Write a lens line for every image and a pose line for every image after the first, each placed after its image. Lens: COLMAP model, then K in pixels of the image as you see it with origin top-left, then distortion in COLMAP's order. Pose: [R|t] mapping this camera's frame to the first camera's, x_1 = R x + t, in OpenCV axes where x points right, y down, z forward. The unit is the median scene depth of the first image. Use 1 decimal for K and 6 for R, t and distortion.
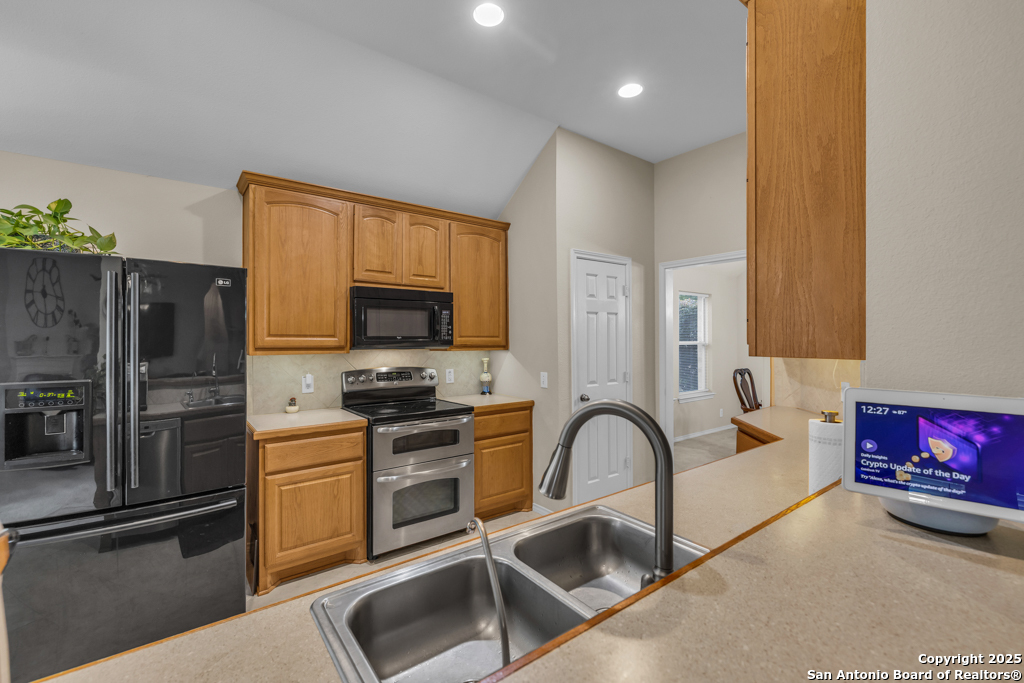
lens RADIAL K [[439.6, 0, 504.2], [0, 439.6, 339.9], [0, 0, 1]] dist [0.001801, 0.000340]
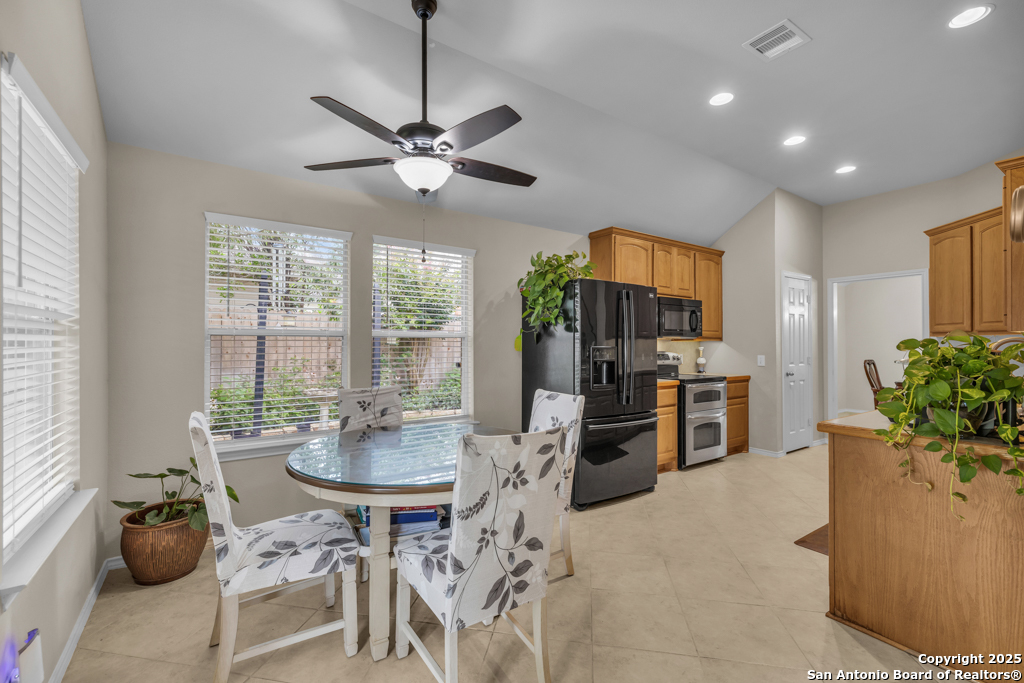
lens RADIAL K [[439.6, 0, 504.2], [0, 439.6, 339.9], [0, 0, 1]] dist [0.001801, 0.000340]
pose [[0.998744, 0.005110, -0.049843, -0.721319], [-0.005713, 0.999912, -0.011967, 0.047156], [0.049778, 0.012236, 0.998685, -0.516346]]
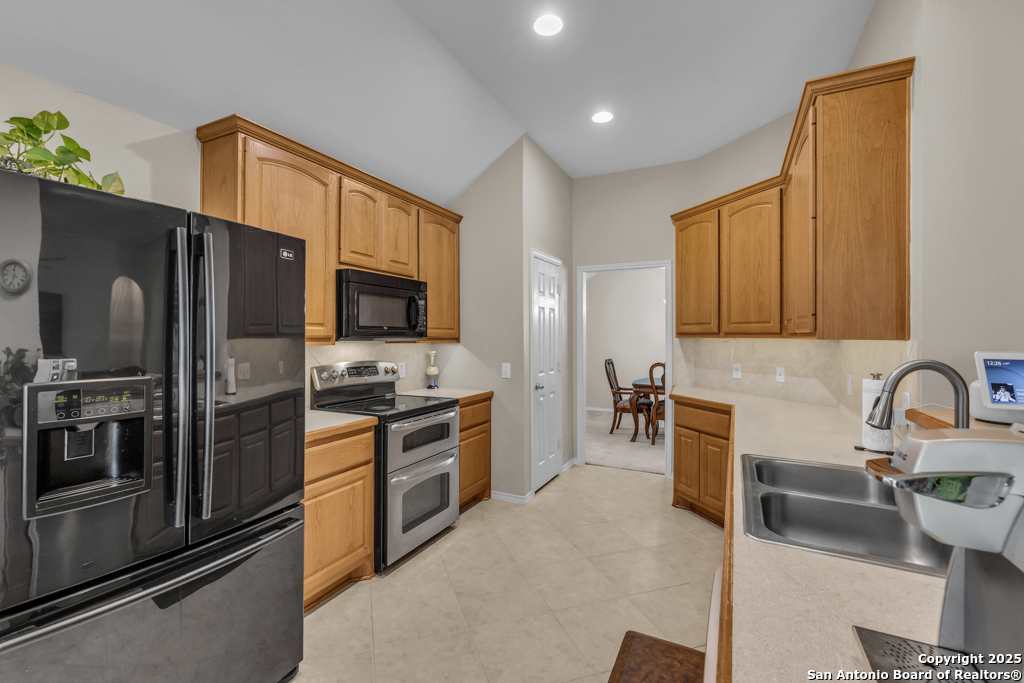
lens RADIAL K [[446.3, 0, 504.5], [0, 446.3, 334.4], [0, 0, 1]] dist [0.003454, 0.000621]
pose [[0.898887, 0.006272, 0.438136, -0.400466], [-0.003194, 0.999965, -0.007763, 0.013914], [-0.438169, 0.005579, 0.898875, 0.049673]]
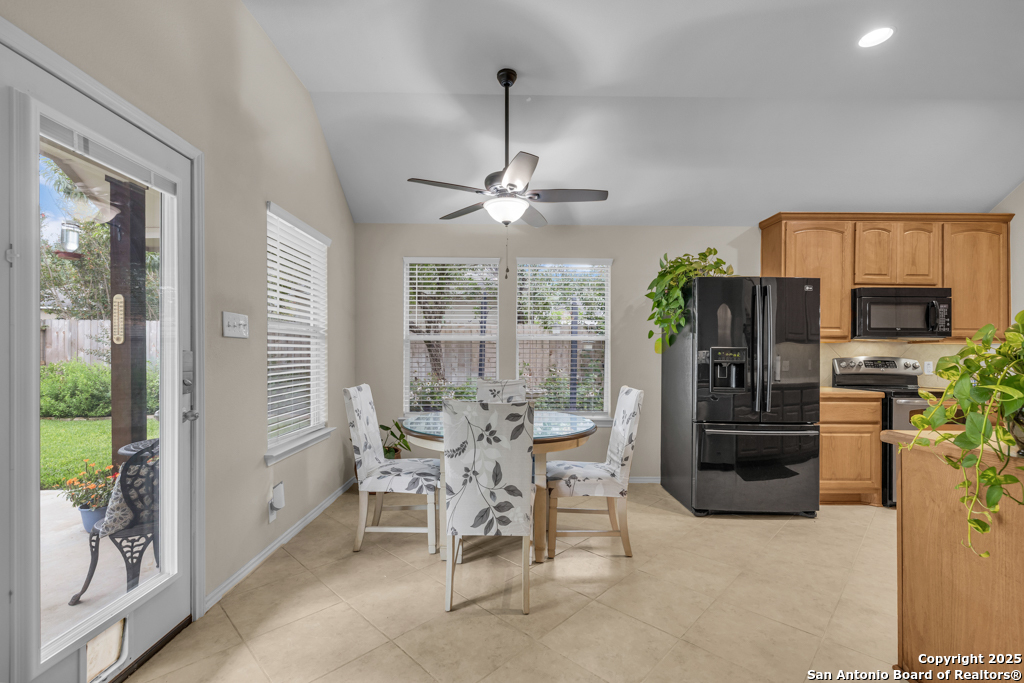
lens RADIAL K [[444.7, 0, 505.2], [0, 444.7, 352.4], [0, 0, 1]] dist [0.001811, 0.000266]
pose [[0.803481, 0.005347, -0.595307, -0.353569], [-0.010007, 0.999940, -0.004524, 0.069288], [0.595247, 0.009592, 0.803486, -0.549958]]
